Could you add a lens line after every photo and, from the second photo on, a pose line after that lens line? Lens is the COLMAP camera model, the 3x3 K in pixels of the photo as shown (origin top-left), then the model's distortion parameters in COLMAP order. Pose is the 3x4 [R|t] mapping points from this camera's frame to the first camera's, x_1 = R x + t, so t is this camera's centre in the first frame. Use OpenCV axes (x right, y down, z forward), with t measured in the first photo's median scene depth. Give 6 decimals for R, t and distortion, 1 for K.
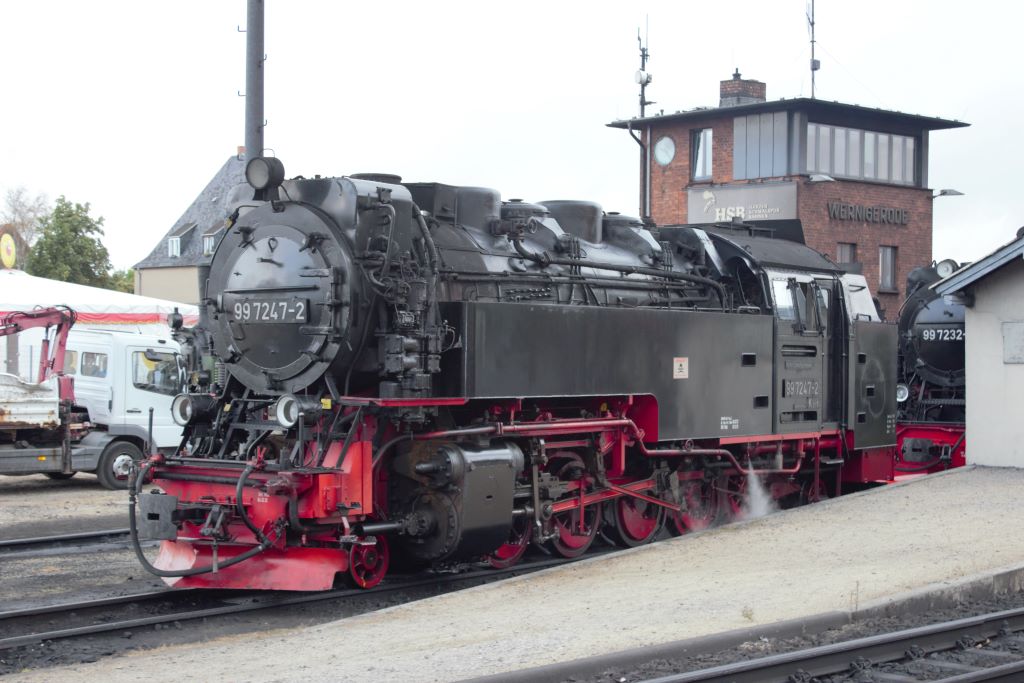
lens RADIAL K [[1542.7, 0, 561.6], [0, 1542.7, 339.4], [0, 0, 1]] dist [-0.004514, 0.061339]
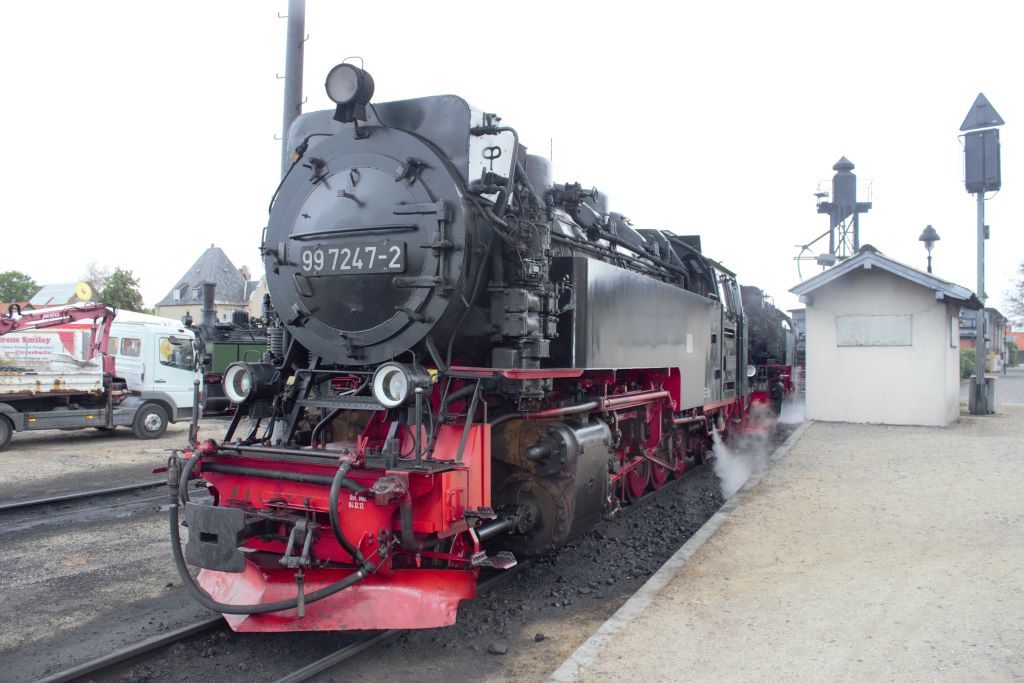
lens RADIAL K [[783.1, 0, 512.0], [0, 783.1, 341.5], [0, 0, 1]] dist [-0.137144, 0.099411]
pose [[0.986049, 0.007015, 0.166308, -0.112983], [-0.006374, 0.999970, -0.004386, 0.016497], [-0.166334, 0.003265, 0.986064, 0.384494]]
